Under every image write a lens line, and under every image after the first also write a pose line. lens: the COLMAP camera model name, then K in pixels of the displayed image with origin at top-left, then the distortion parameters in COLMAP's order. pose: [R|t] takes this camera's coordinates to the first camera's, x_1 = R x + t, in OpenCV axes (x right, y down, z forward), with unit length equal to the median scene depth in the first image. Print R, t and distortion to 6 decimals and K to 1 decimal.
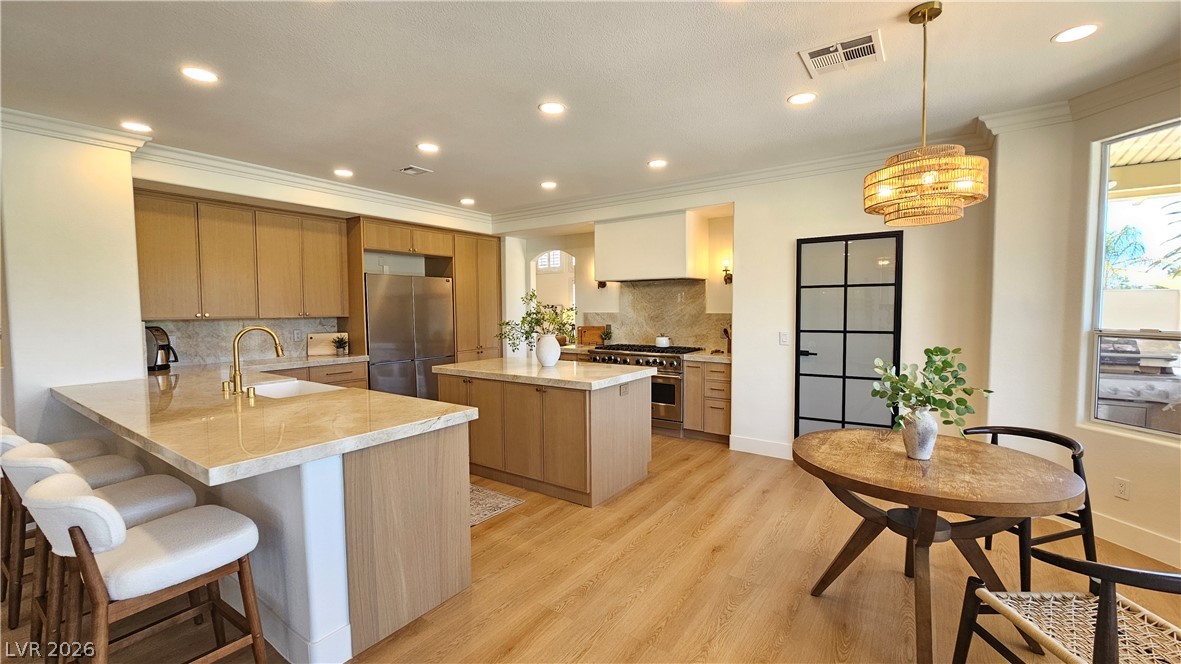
lens RADIAL K [[482.0, 0, 590.4], [0, 482.0, 331.0], [0, 0, 1]] dist [0.002350, 0.000584]
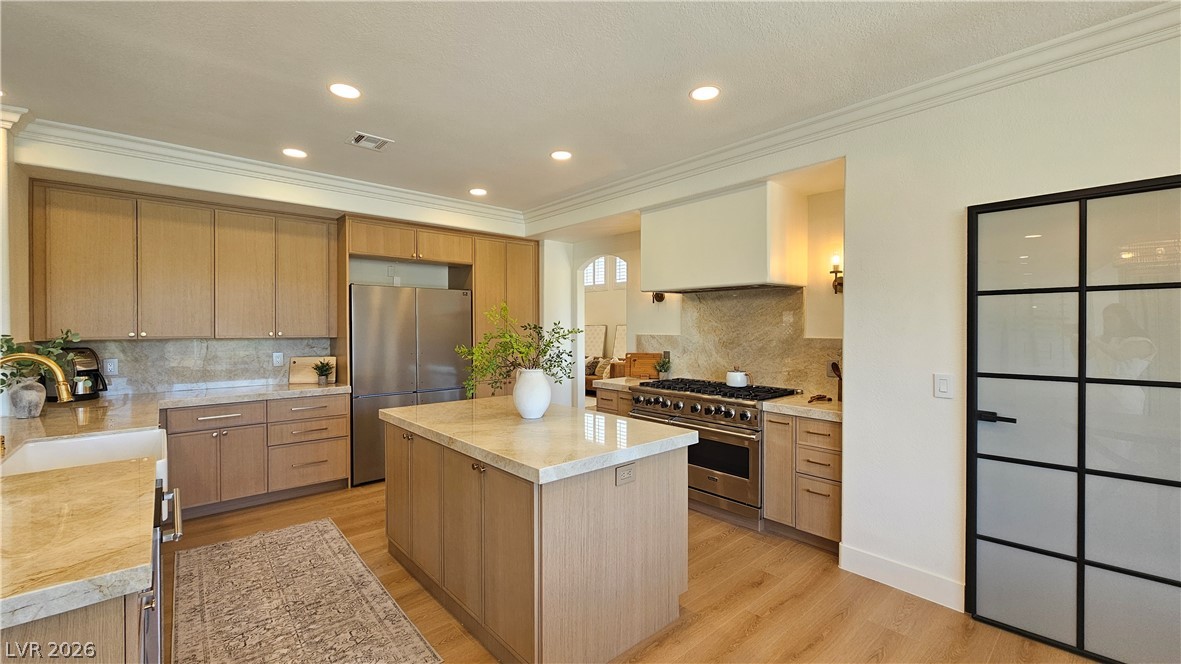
lens RADIAL K [[482.0, 0, 591.8], [0, 482.0, 330.3], [0, 0, 1]] dist [0.002350, 0.000584]
pose [[0.973845, 0.007697, -0.227081, 0.117247], [-0.017203, 0.999055, -0.039910, -0.017374], [0.226559, 0.042773, 0.973058, 0.318718]]
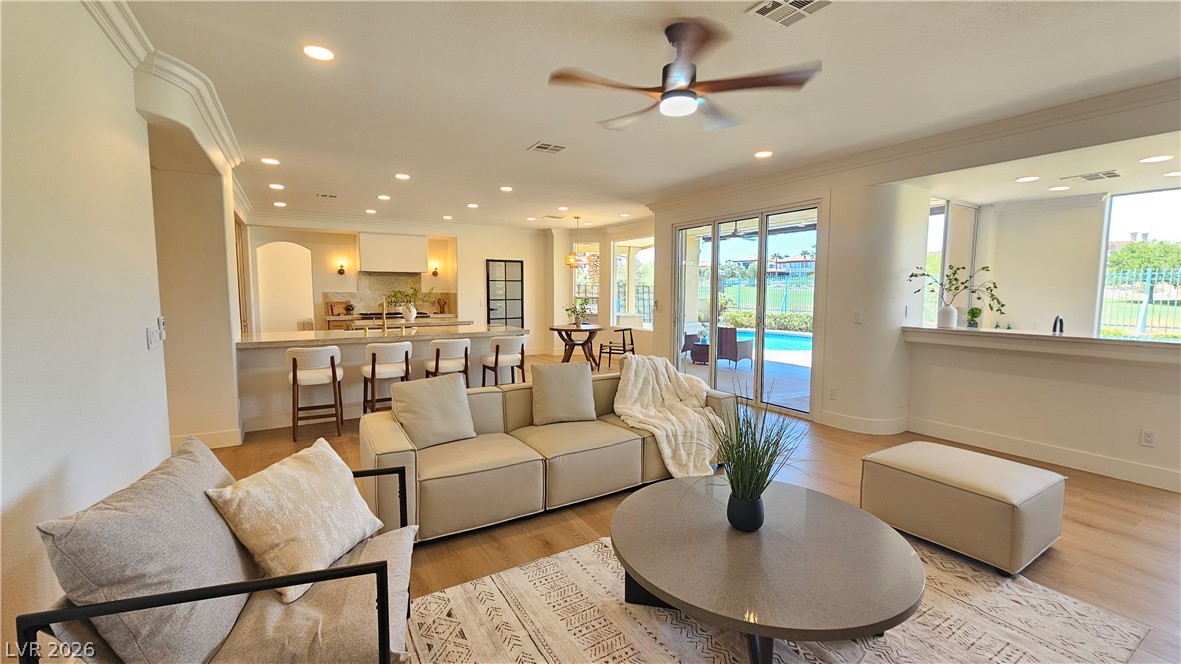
lens RADIAL K [[482.0, 0, 589.6], [0, 482.0, 330.8], [0, 0, 1]] dist [0.002350, 0.000584]
pose [[0.411677, -0.071641, 0.908509, -1.230889], [0.038696, 0.997380, 0.061115, 0.021029], [-0.910508, 0.009996, 0.413371, -0.312310]]
